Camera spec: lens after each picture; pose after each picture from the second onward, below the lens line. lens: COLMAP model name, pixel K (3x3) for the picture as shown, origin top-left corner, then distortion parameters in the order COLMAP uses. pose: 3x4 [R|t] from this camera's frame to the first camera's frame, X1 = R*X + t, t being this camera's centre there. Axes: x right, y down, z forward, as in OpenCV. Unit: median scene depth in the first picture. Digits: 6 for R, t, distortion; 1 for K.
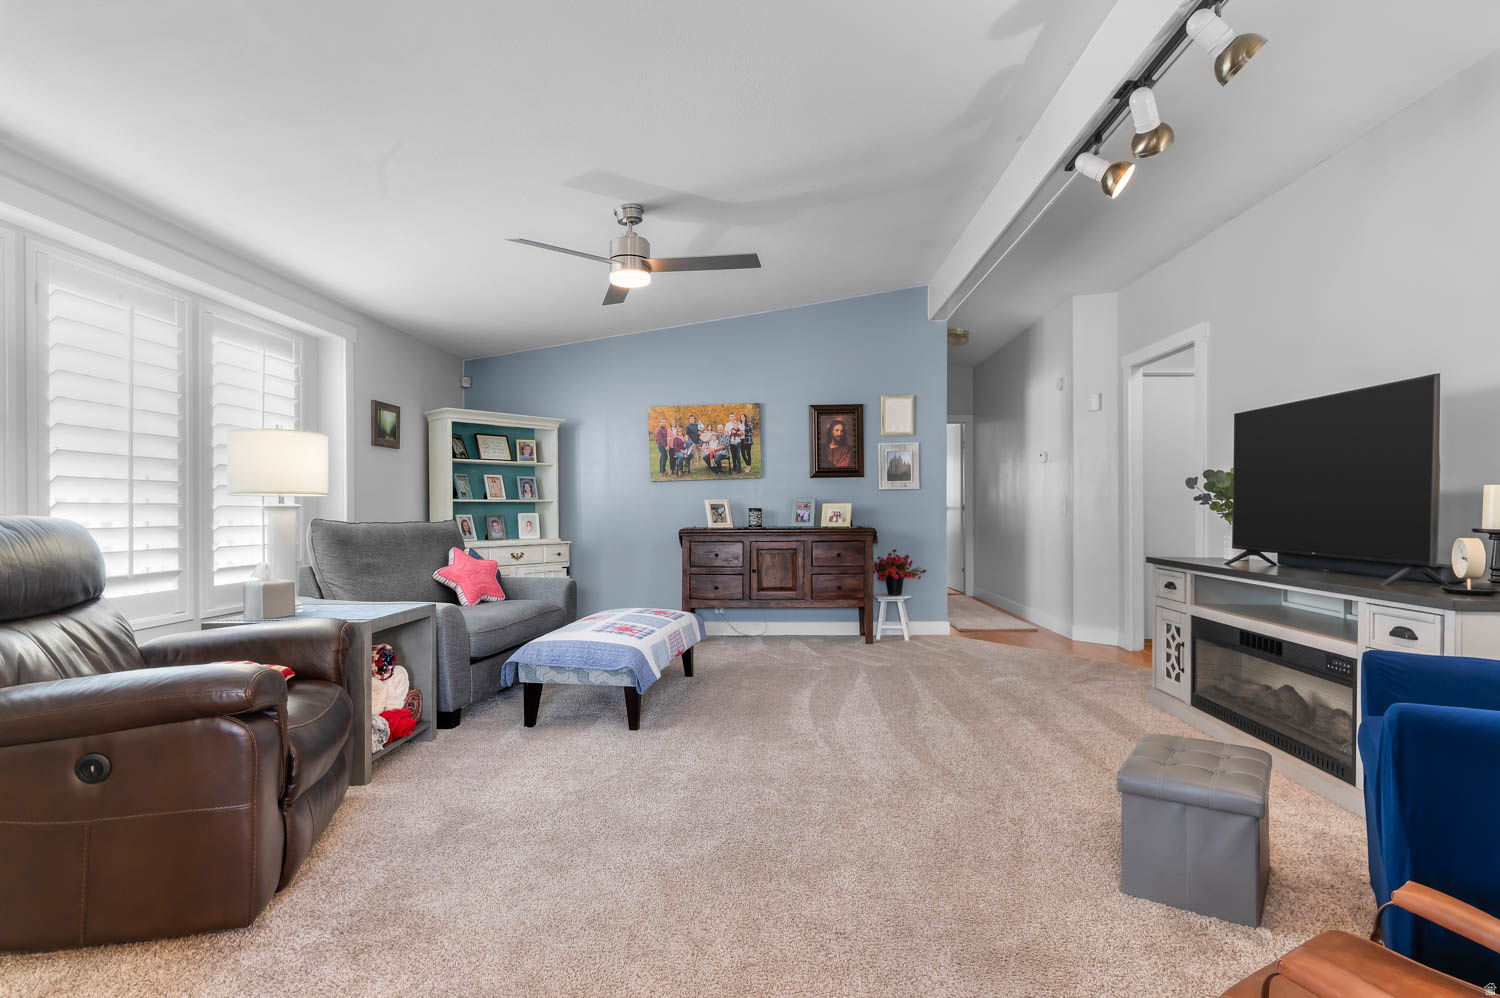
lens RADIAL K [[755.7, 0, 753.1], [0, 755.7, 503.4], [0, 0, 1]] dist [0.007387, 0.000735]
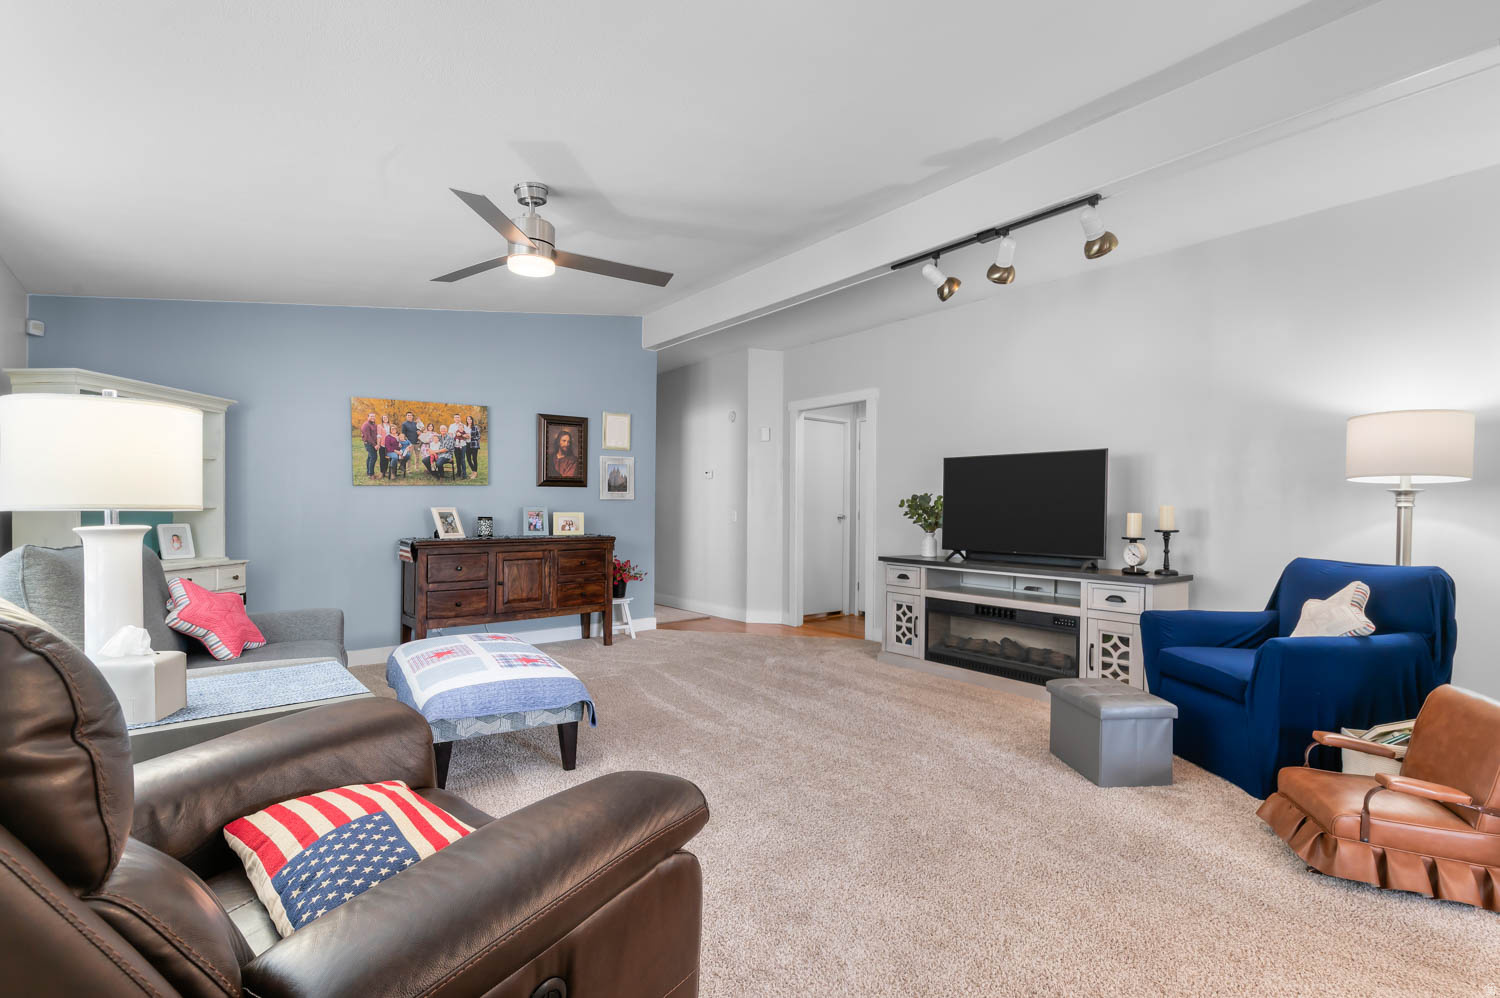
lens RADIAL K [[676.9, 0, 758.8], [0, 676.9, 507.0], [0, 0, 1]] dist [0.007201, -0.002317]
pose [[0.763836, 0.011071, 0.645315, -0.446155], [-0.013233, 0.999911, -0.001492, -0.014828], [-0.645275, -0.007400, 0.763915, 0.204605]]
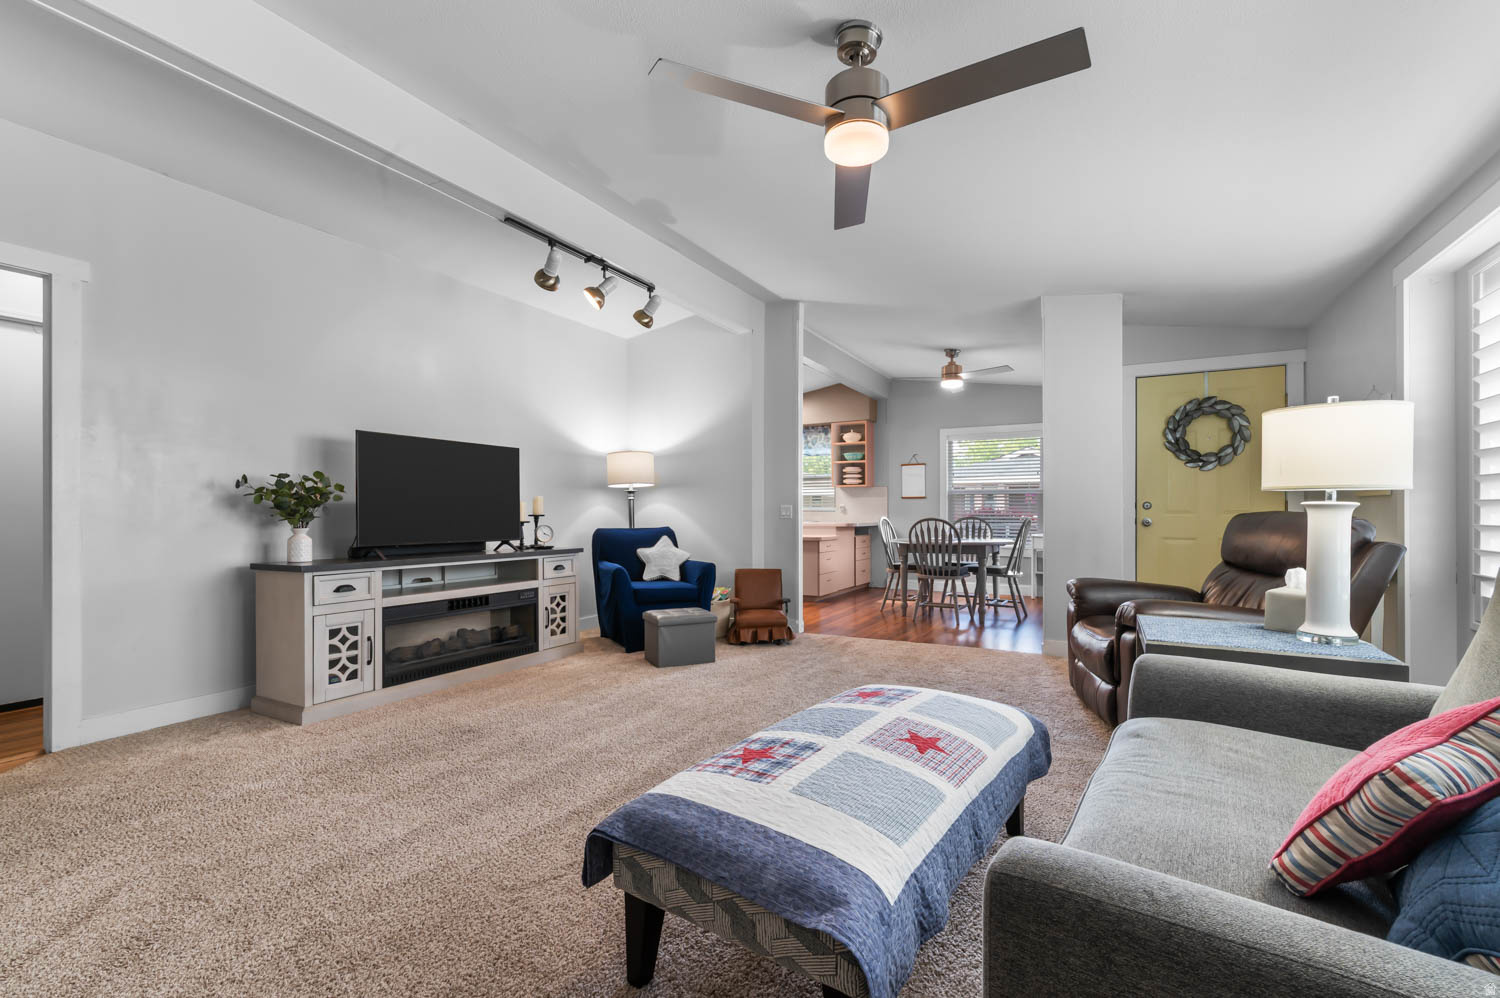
lens RADIAL K [[647.9, 0, 748.0], [0, 647.9, 509.0], [0, 0, 1]] dist [-0.003326, -0.000244]
pose [[-0.879671, 0.006049, 0.475544, -0.319880], [0.001360, 0.999947, -0.010203, 0.011117], [-0.475580, -0.008328, -0.879633, 1.439459]]
